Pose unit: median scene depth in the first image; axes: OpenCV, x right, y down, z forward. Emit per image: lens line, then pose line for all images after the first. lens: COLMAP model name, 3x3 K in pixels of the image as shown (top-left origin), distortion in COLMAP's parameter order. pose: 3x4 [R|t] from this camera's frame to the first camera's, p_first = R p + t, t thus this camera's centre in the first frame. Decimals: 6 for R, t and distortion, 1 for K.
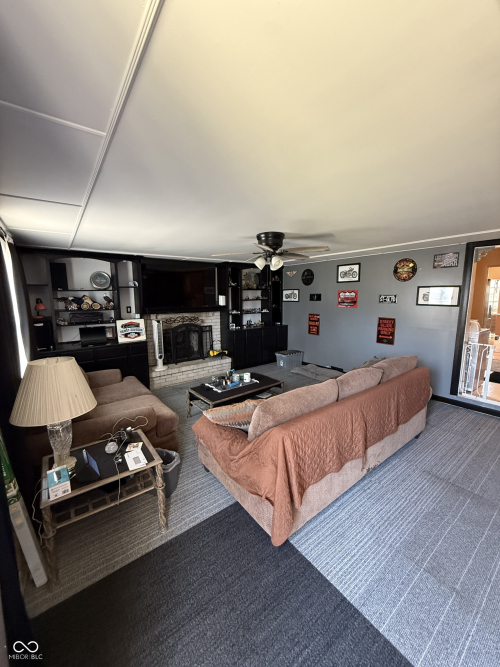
lens RADIAL K [[266.2, 0, 250.9], [0, 266.2, 333.7], [0, 0, 1]] dist [-0.001592, 0.000844]
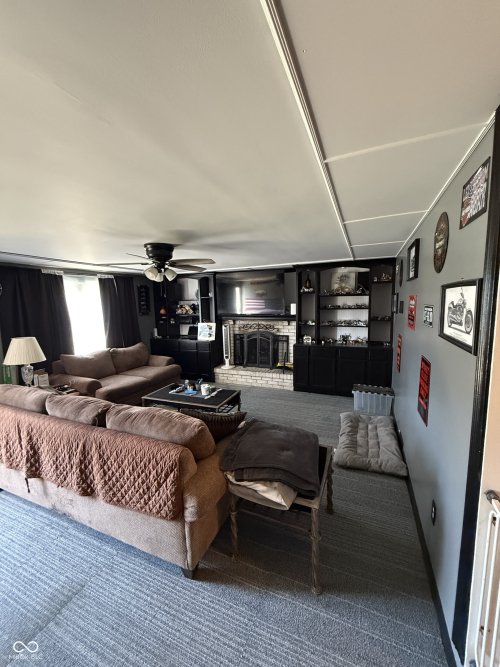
lens RADIAL K [[266.2, 0, 247.9], [0, 266.2, 331.7], [0, 0, 1]] dist [-0.001592, 0.000844]
pose [[0.491517, 0.098862, -0.865238, 0.621331], [-0.109389, 0.992675, 0.051282, -0.081823], [0.863970, 0.069441, 0.498732, 0.451537]]
